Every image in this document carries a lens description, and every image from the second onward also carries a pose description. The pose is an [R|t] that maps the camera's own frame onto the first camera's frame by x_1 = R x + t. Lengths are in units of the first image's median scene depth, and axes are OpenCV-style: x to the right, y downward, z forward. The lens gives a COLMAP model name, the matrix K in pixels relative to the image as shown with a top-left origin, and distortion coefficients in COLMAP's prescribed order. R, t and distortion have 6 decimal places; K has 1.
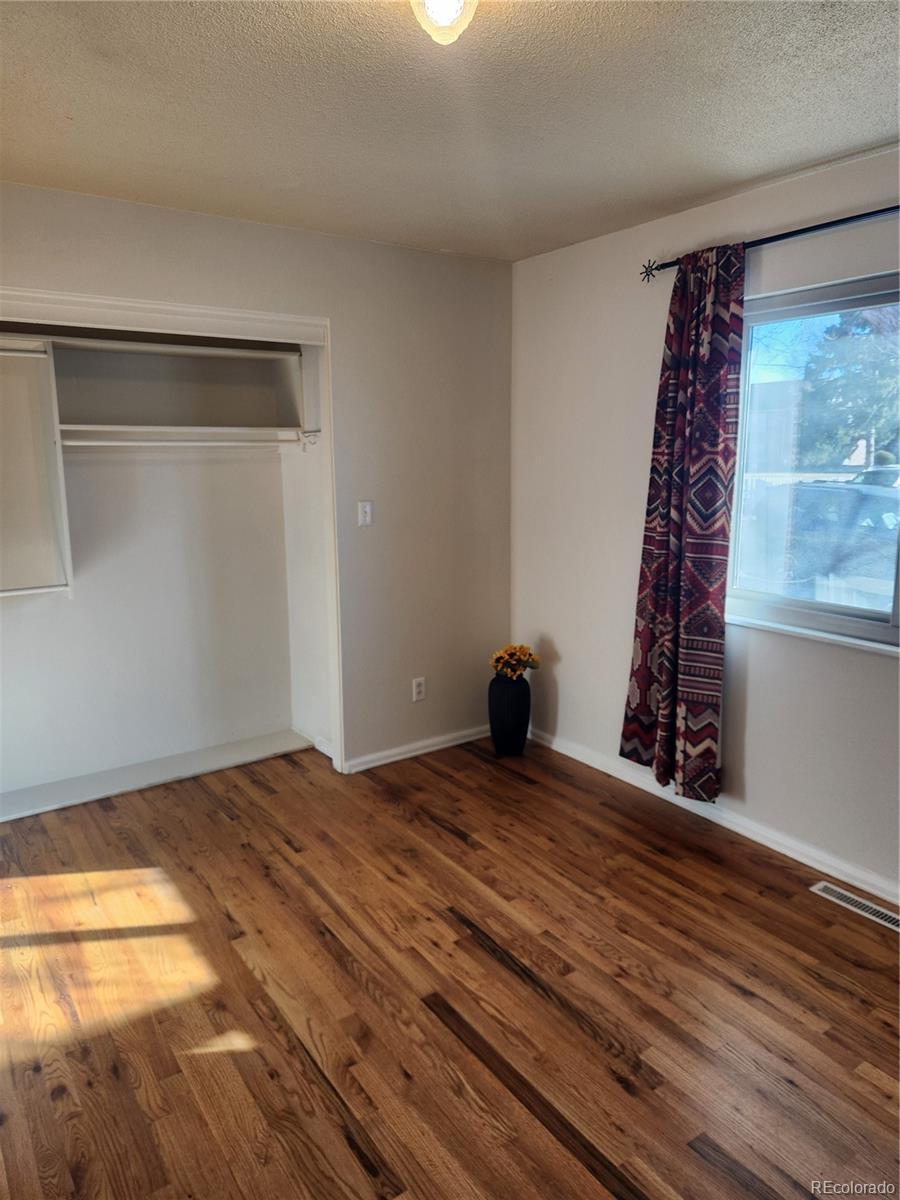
lens RADIAL K [[813.1, 0, 471.9], [0, 813.1, 599.7], [0, 0, 1]] dist [0.064564, -0.055277]
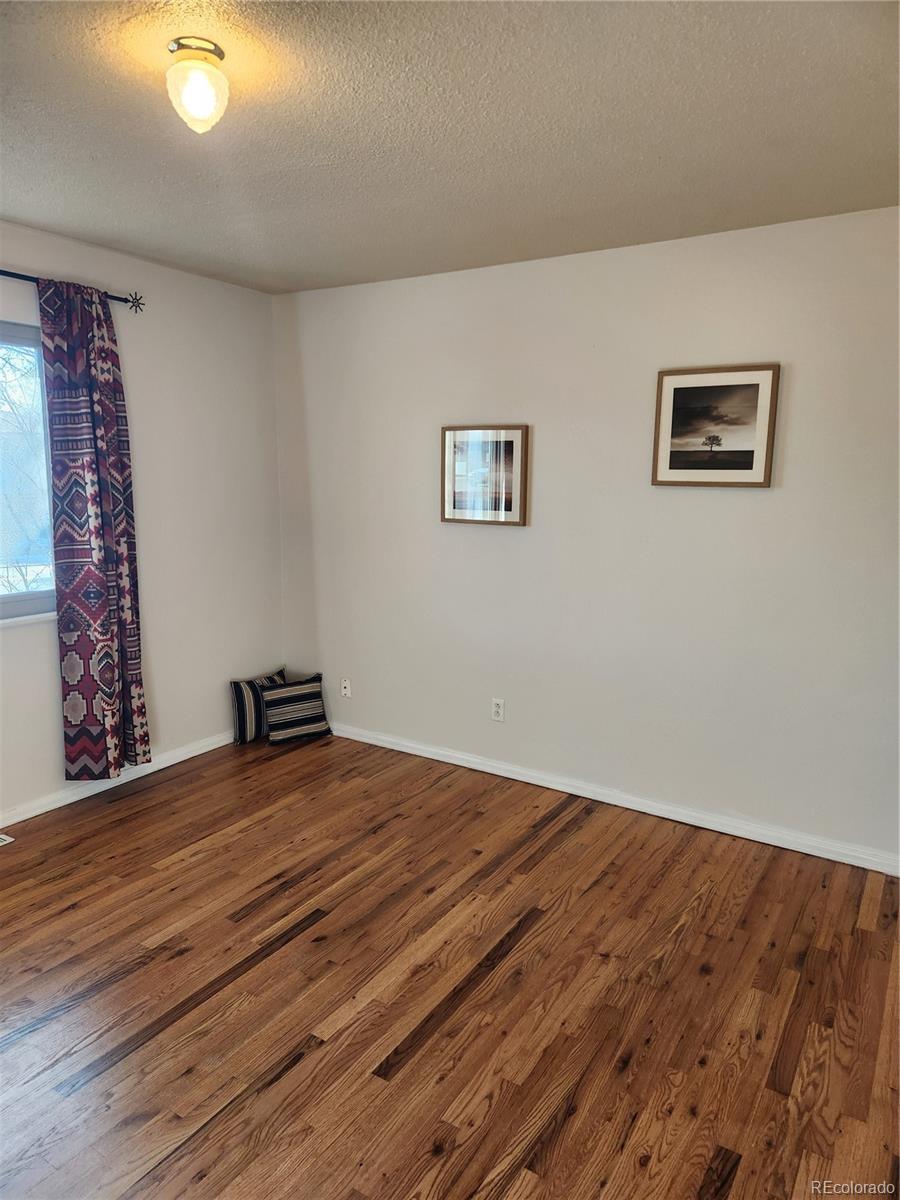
lens RADIAL K [[813.1, 0, 446.0], [0, 813.1, 604.5], [0, 0, 1]] dist [0.064564, -0.055277]
pose [[-0.383039, -0.156227, 0.910425, -0.755085], [0.149970, 0.962001, 0.228173, -0.122333], [-0.911477, 0.223936, -0.345055, 0.672102]]
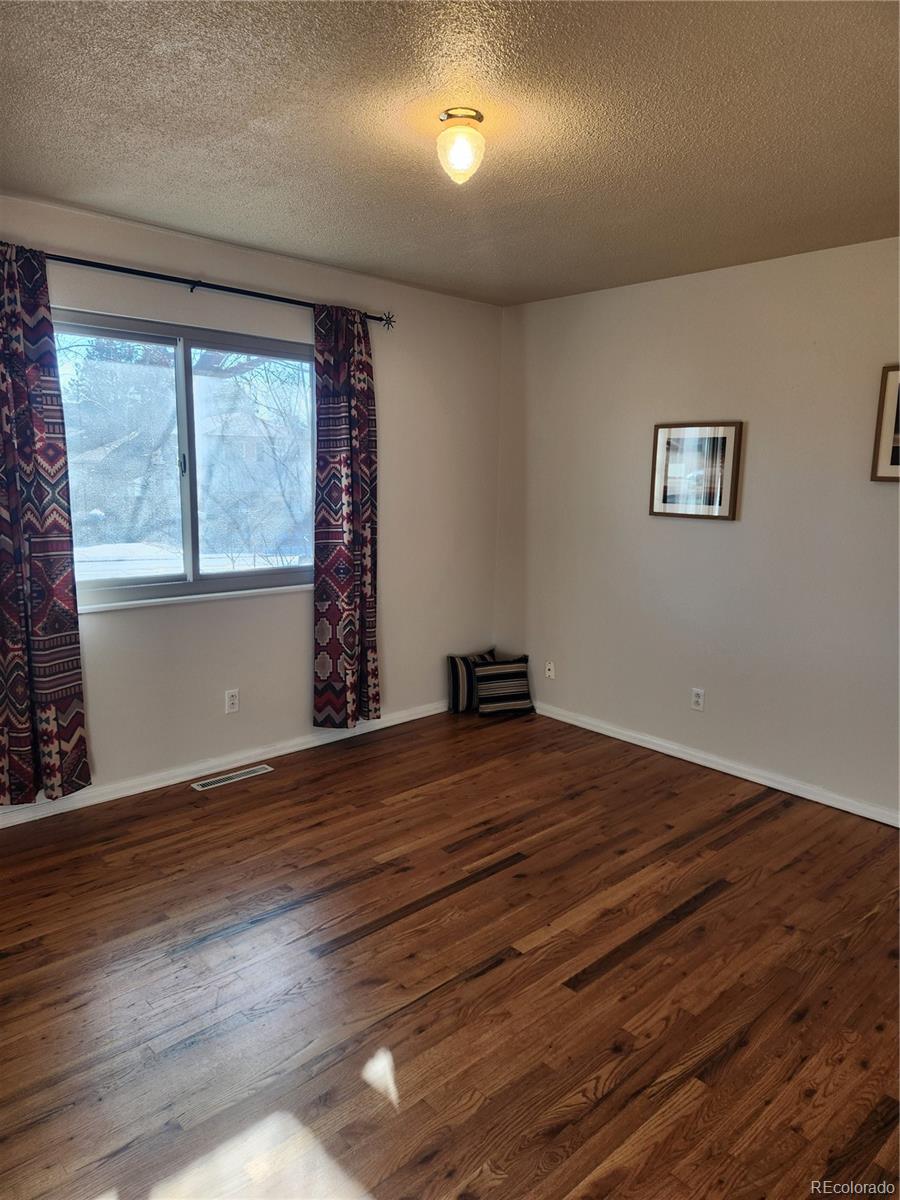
lens RADIAL K [[813.1, 0, 445.9], [0, 813.1, 609.0], [0, 0, 1]] dist [0.064564, -0.055277]
pose [[-0.136973, -0.172629, 0.975417, -0.870730], [0.155806, 0.968686, 0.193317, -0.119288], [-0.978245, 0.178455, -0.105787, 0.710423]]
